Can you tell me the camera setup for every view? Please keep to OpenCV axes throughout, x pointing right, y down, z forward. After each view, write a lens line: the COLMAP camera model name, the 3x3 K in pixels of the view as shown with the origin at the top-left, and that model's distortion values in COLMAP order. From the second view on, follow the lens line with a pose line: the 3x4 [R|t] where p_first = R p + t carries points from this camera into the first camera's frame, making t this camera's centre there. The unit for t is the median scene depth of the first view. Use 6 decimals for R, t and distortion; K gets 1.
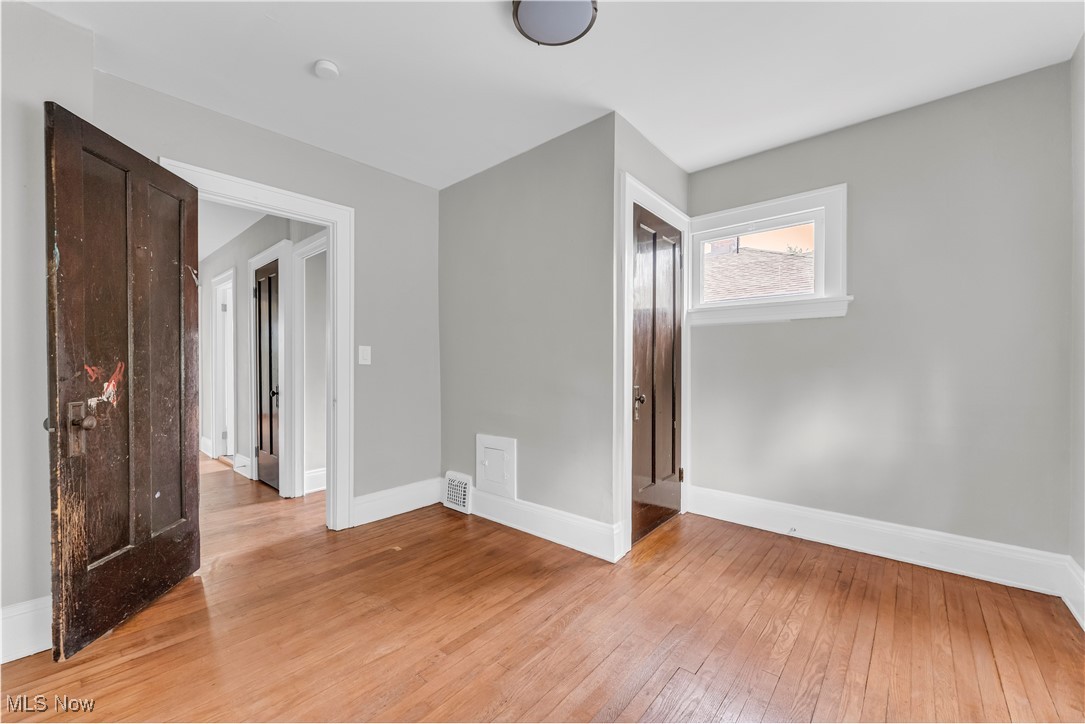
lens RADIAL K [[431.4, 0, 535.1], [0, 431.4, 367.4], [0, 0, 1]] dist [-0.000771, -0.000722]
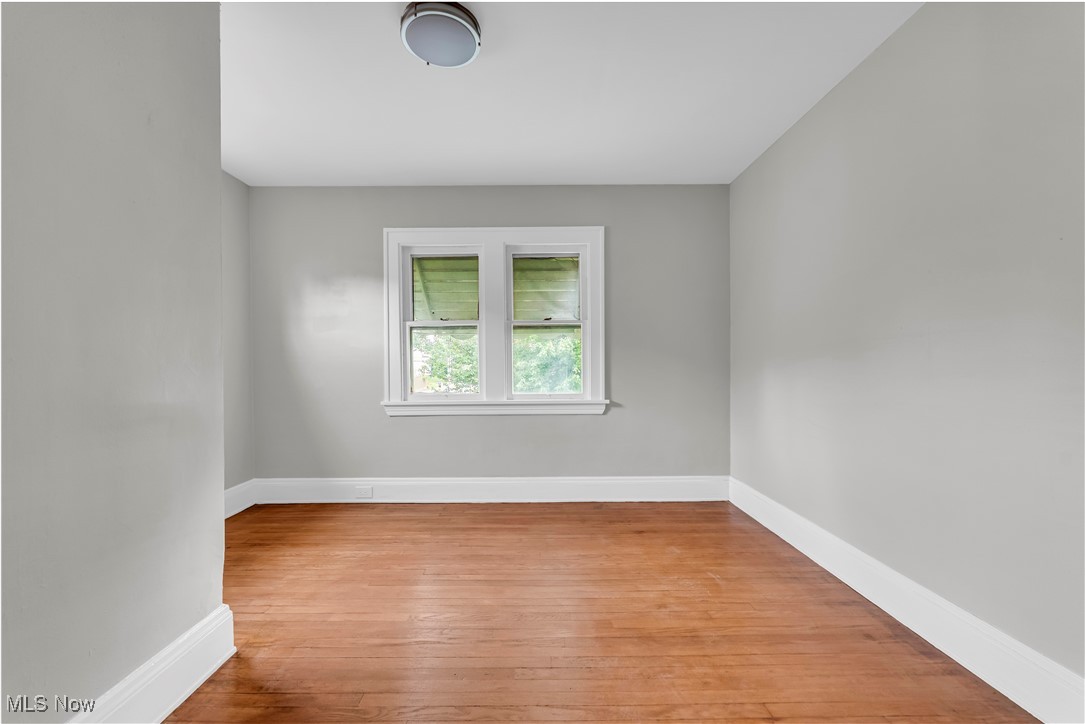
lens RADIAL K [[431.4, 0, 535.1], [0, 431.4, 367.4], [0, 0, 1]] dist [-0.000771, -0.000722]
pose [[-0.663743, -0.002204, 0.747957, -0.800888], [0.008577, 0.999907, 0.010558, -0.013496], [-0.747911, 0.013423, -0.663663, 1.326931]]
